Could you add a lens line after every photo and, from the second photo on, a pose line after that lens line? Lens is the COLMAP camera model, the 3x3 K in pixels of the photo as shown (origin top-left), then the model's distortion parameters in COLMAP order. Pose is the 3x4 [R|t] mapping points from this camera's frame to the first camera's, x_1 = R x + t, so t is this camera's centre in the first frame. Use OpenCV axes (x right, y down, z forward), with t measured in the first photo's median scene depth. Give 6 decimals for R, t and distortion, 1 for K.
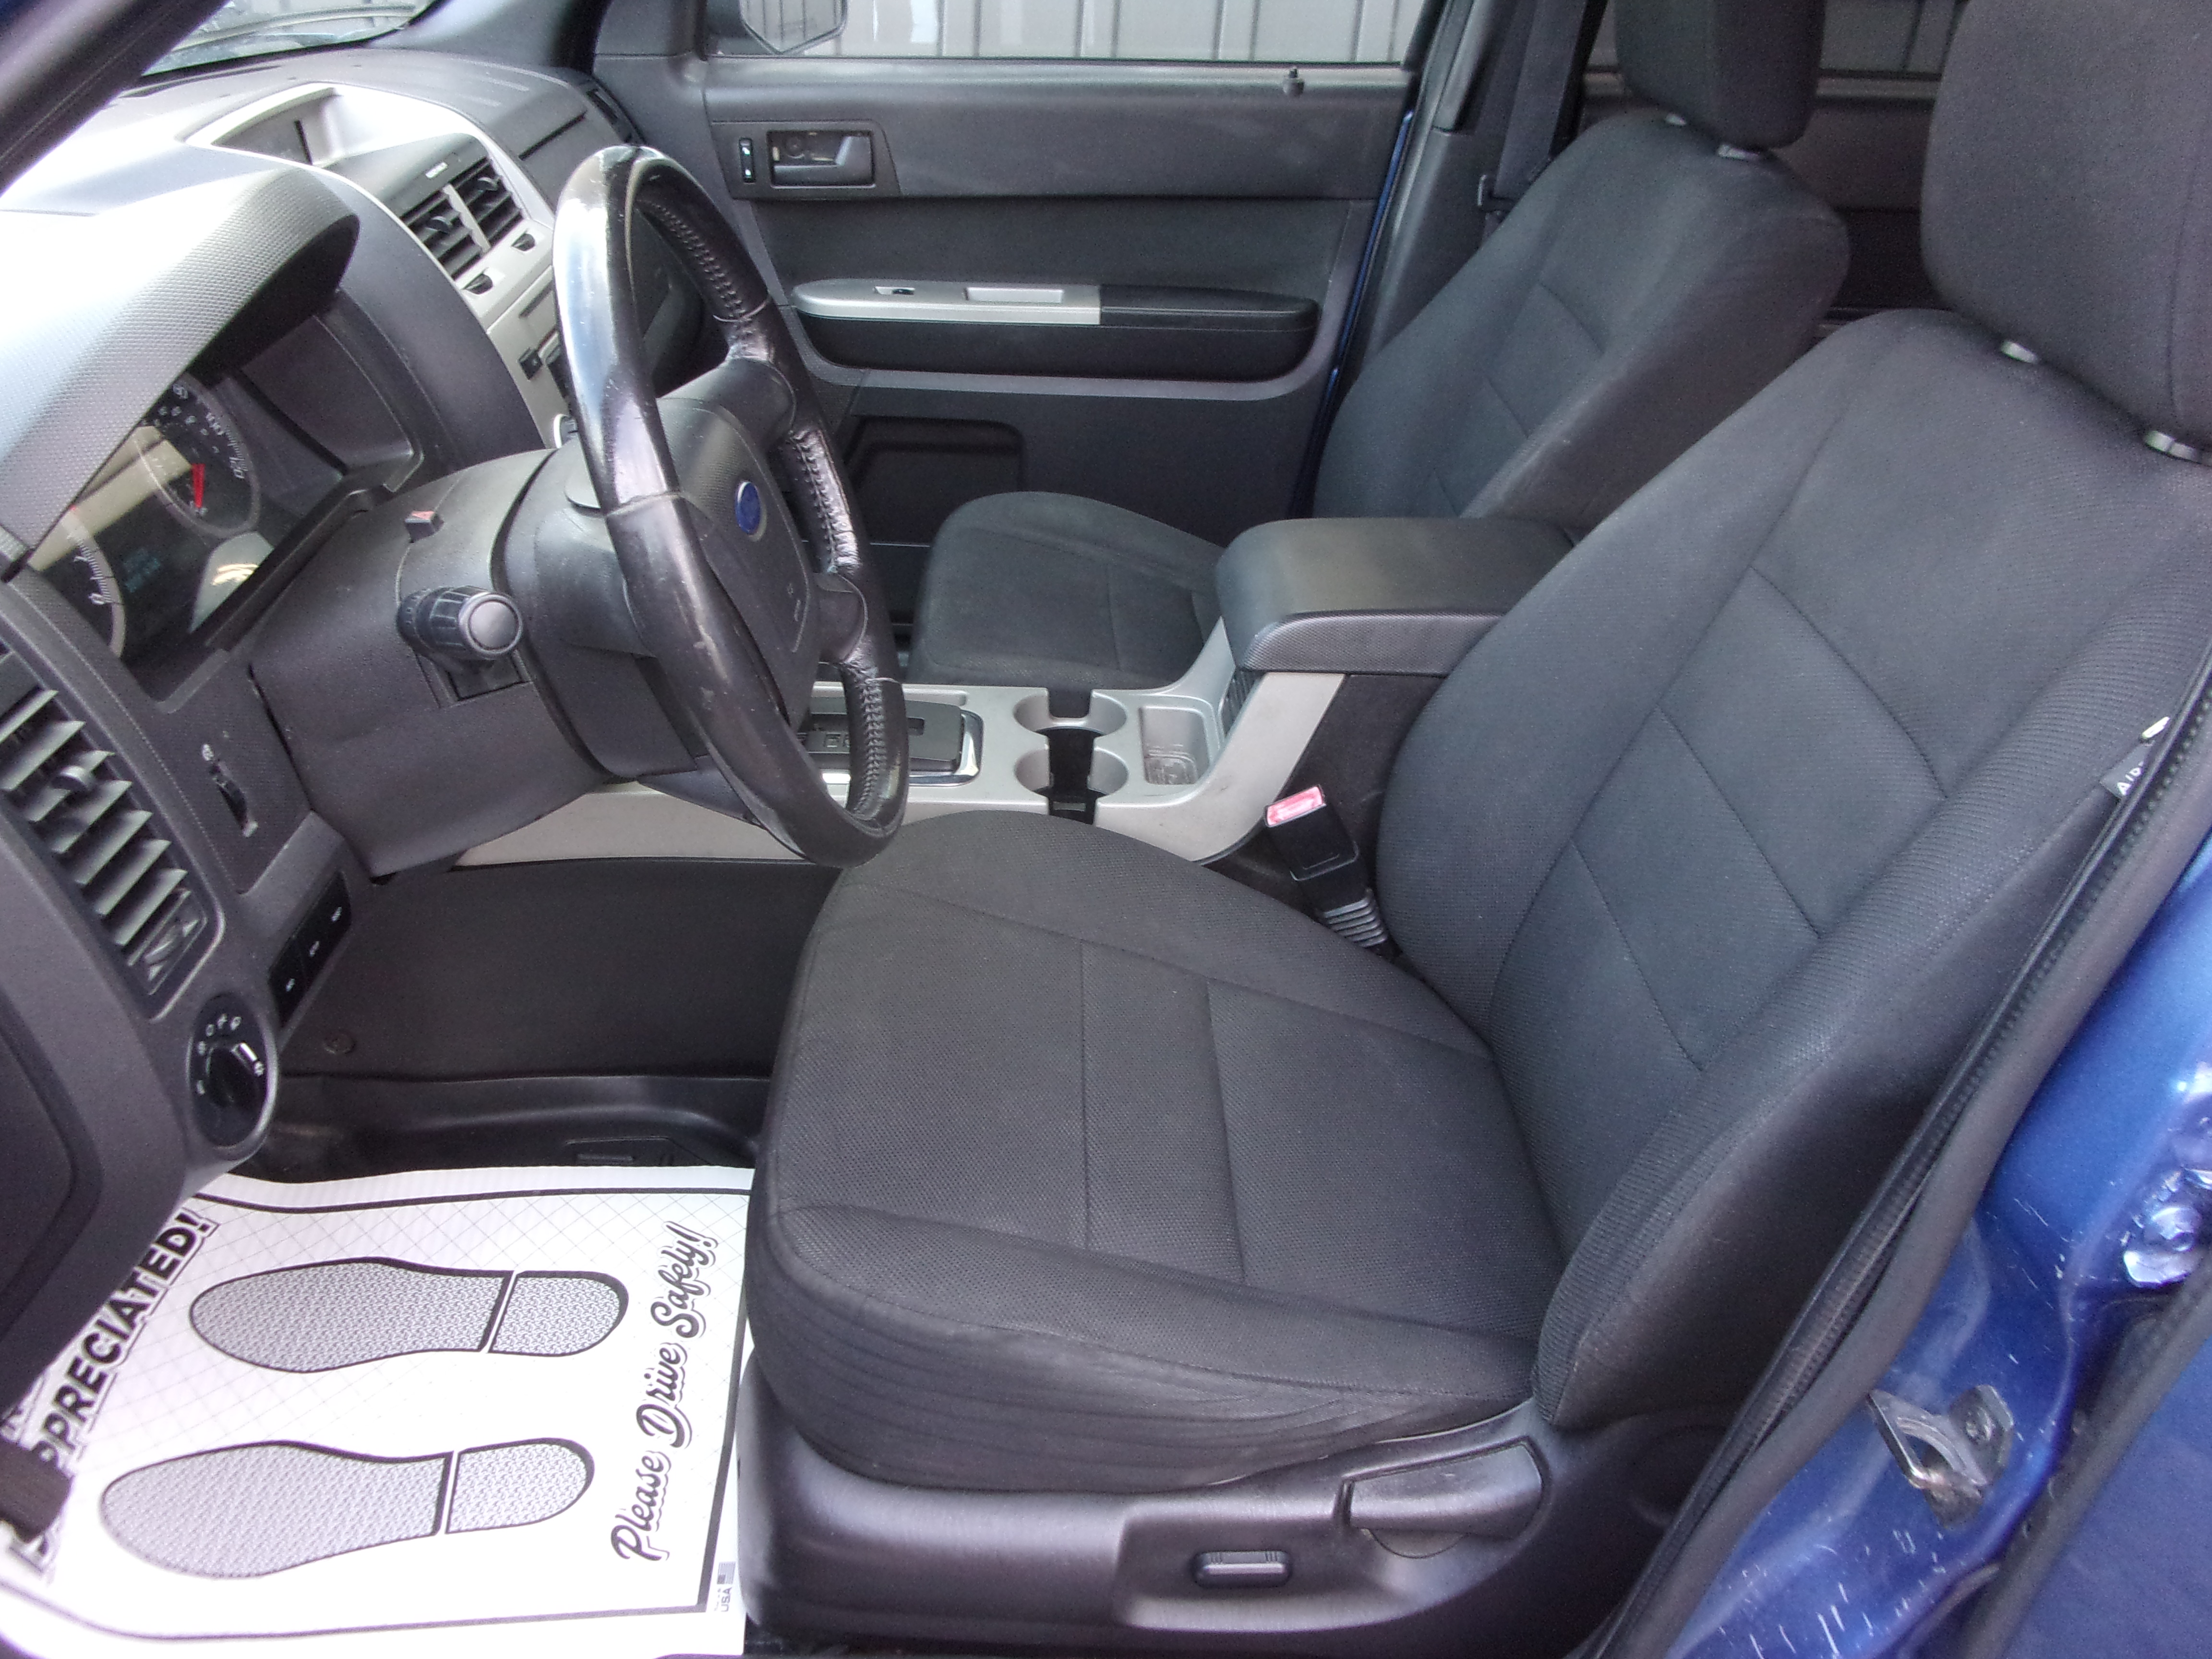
lens RADIAL K [[1823.0, 0, 1106.0], [0, 1823.0, 829.5], [0, 0, 1]] dist [0.002943, 0.002279]
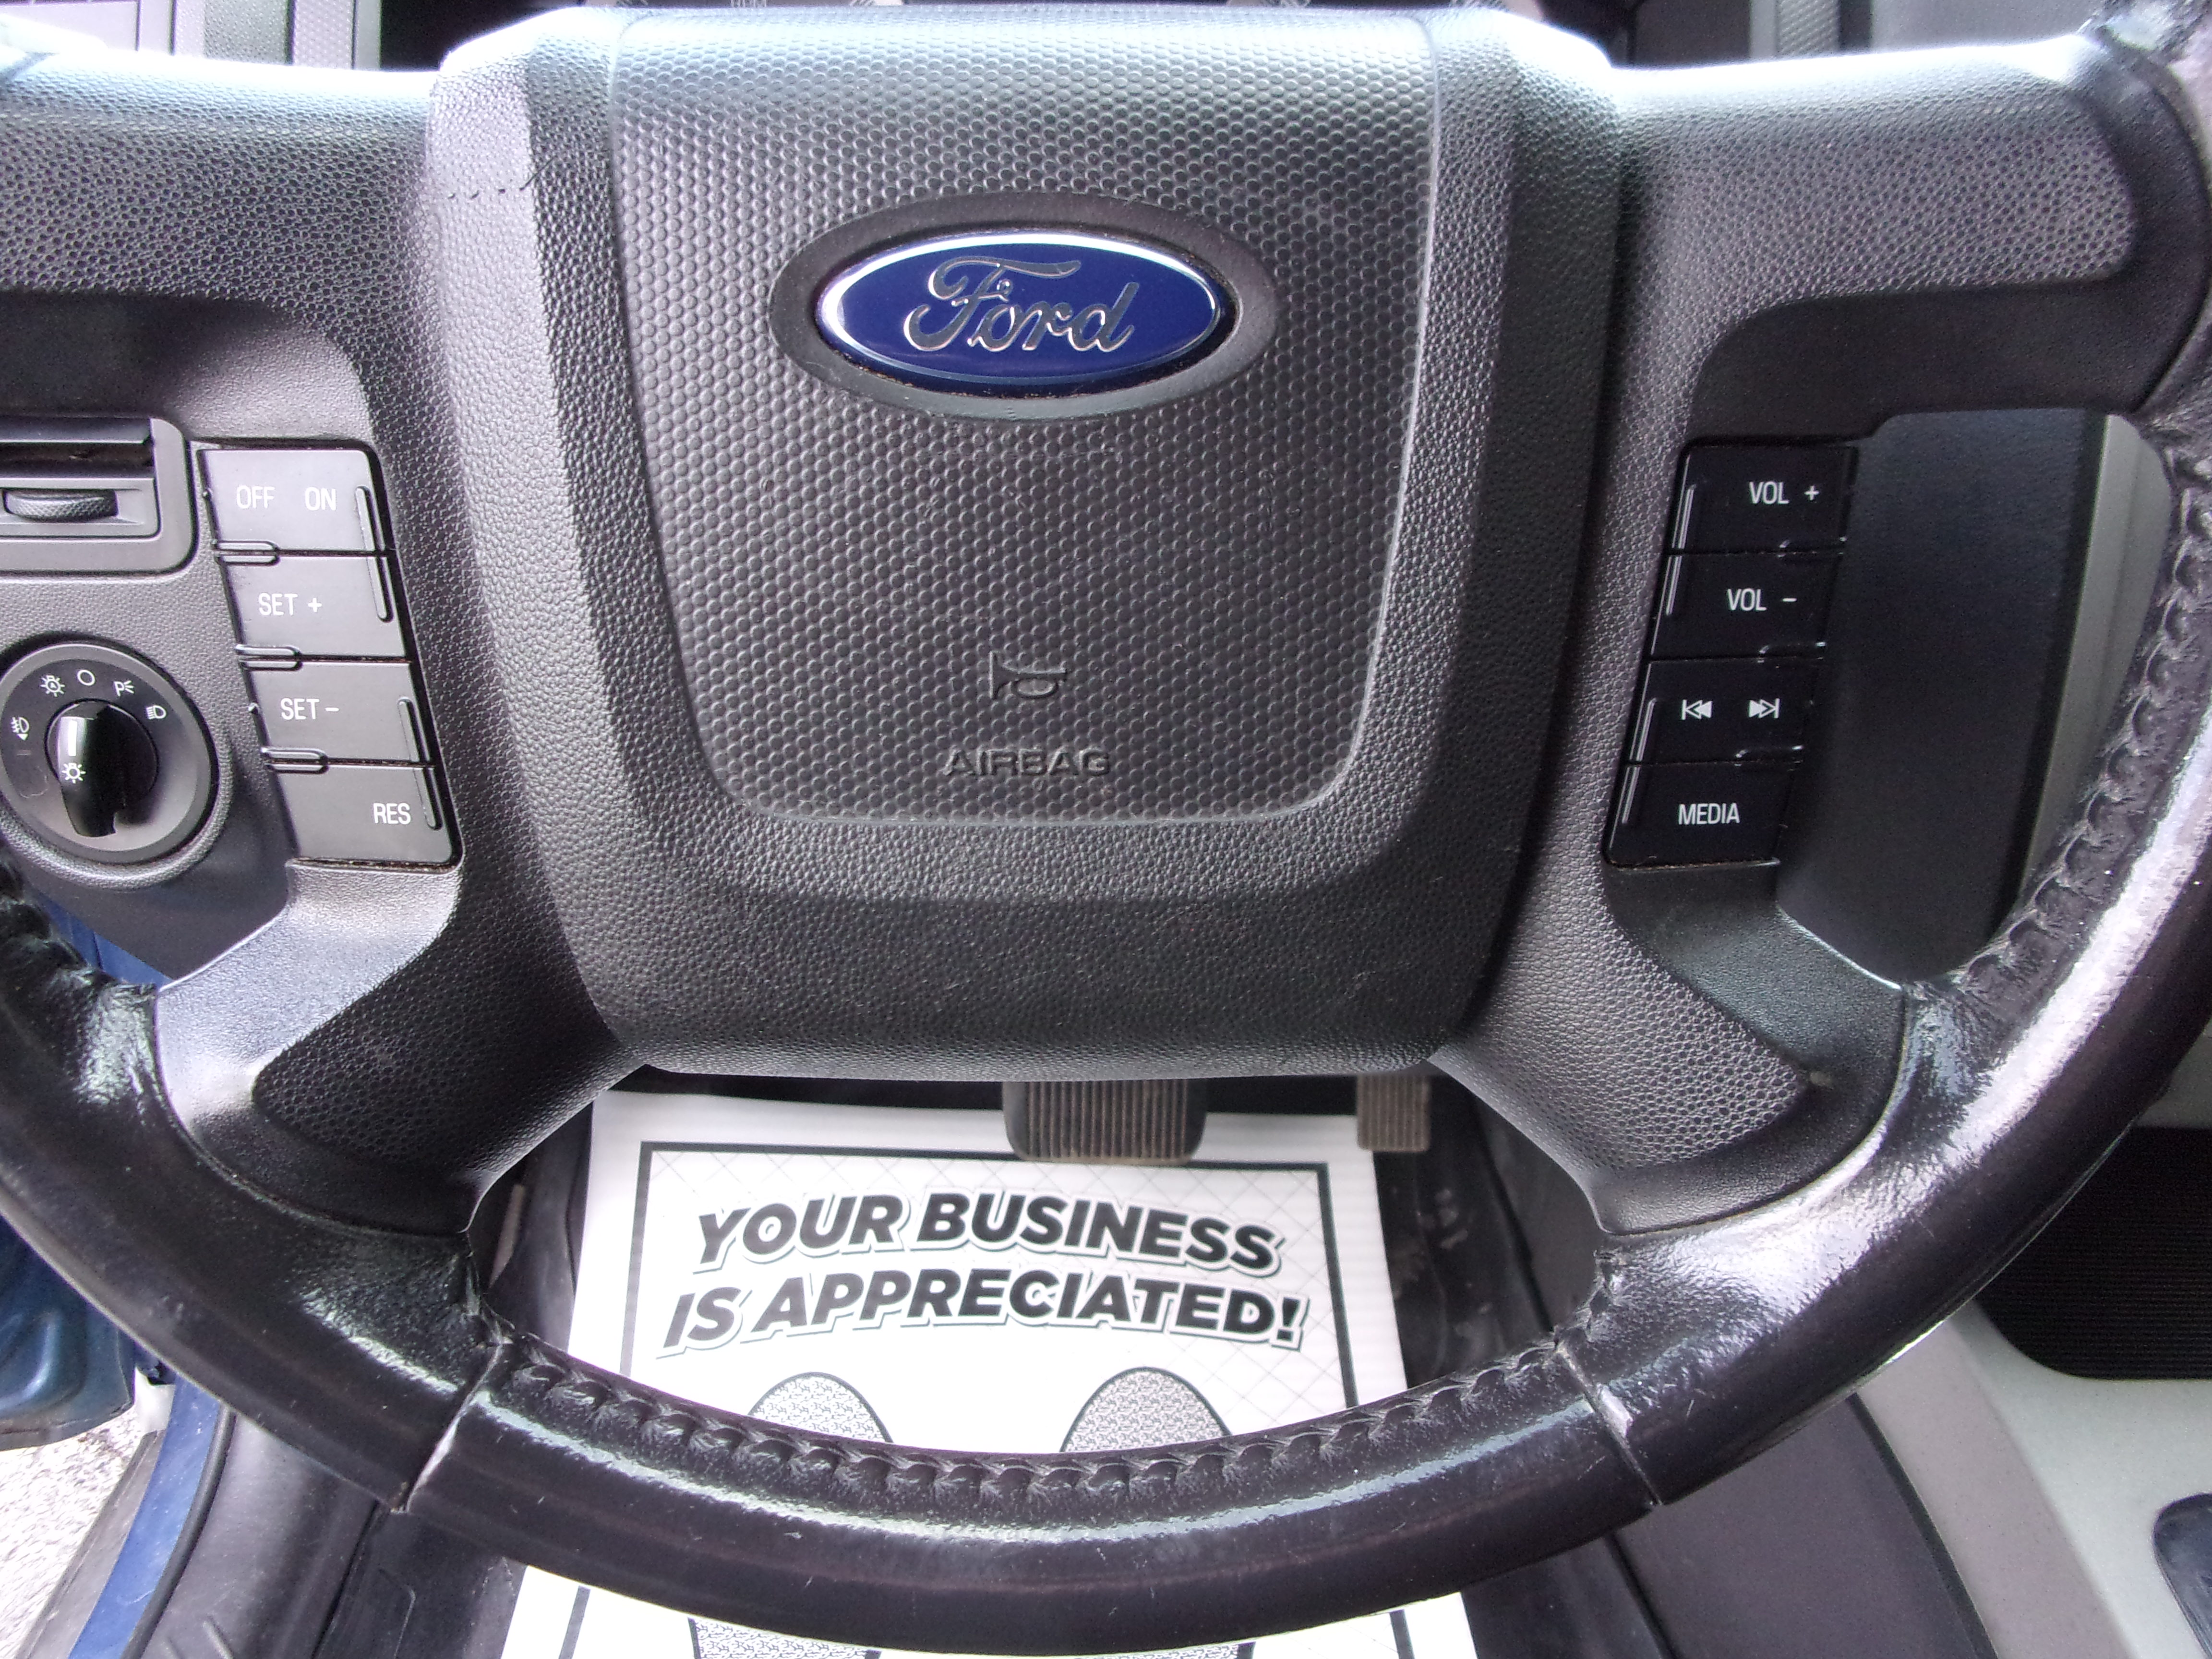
lens RADIAL K [[1823.0, 0, 1106.0], [0, 1823.0, 829.5], [0, 0, 1]] dist [0.002943, 0.002279]
pose [[-0.056265, 0.443278, -0.894616, 0.049277], [-0.506093, 0.759727, 0.408271, -0.193465], [0.860642, 0.475730, 0.181594, 0.791563]]
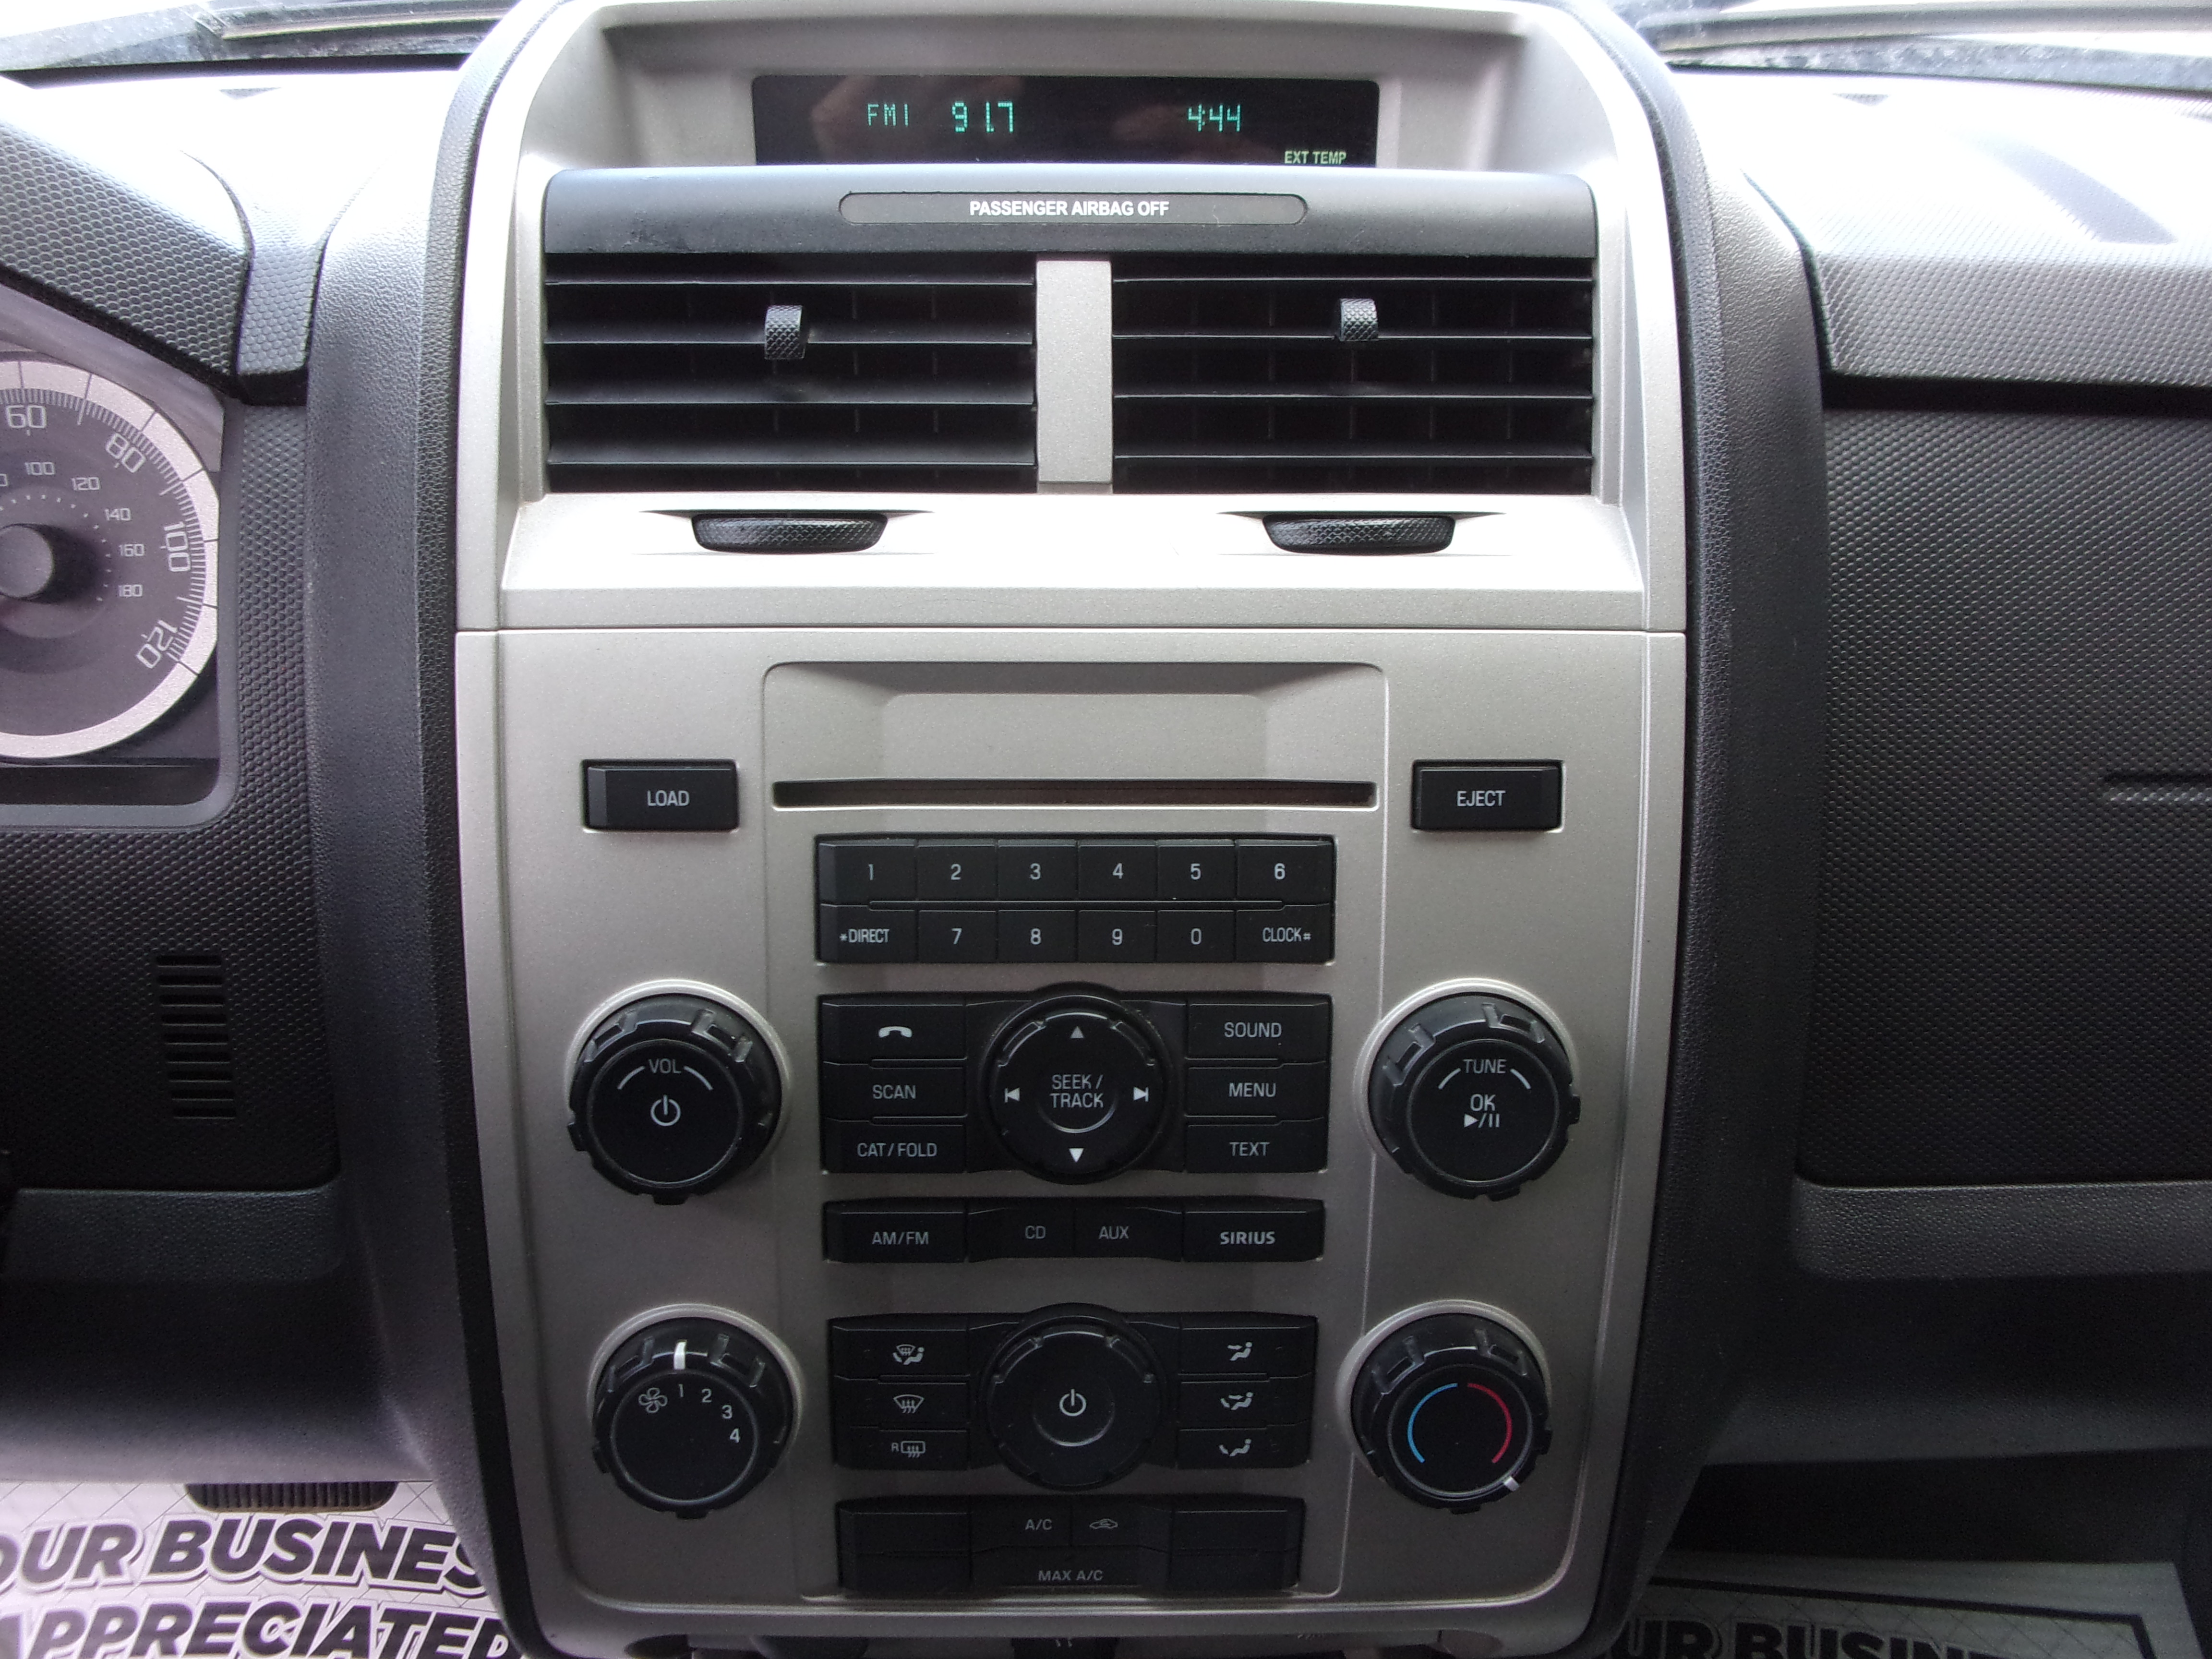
lens RADIAL K [[1795.6, 0, 1106.0], [0, 1795.6, 829.5], [0, 0, 1]] dist [-0.000540, -0.044173]
pose [[-0.037508, 0.431495, -0.901335, -0.060194], [-0.498088, 0.773867, 0.391200, -0.405003], [0.866315, 0.463617, 0.185896, 1.006562]]
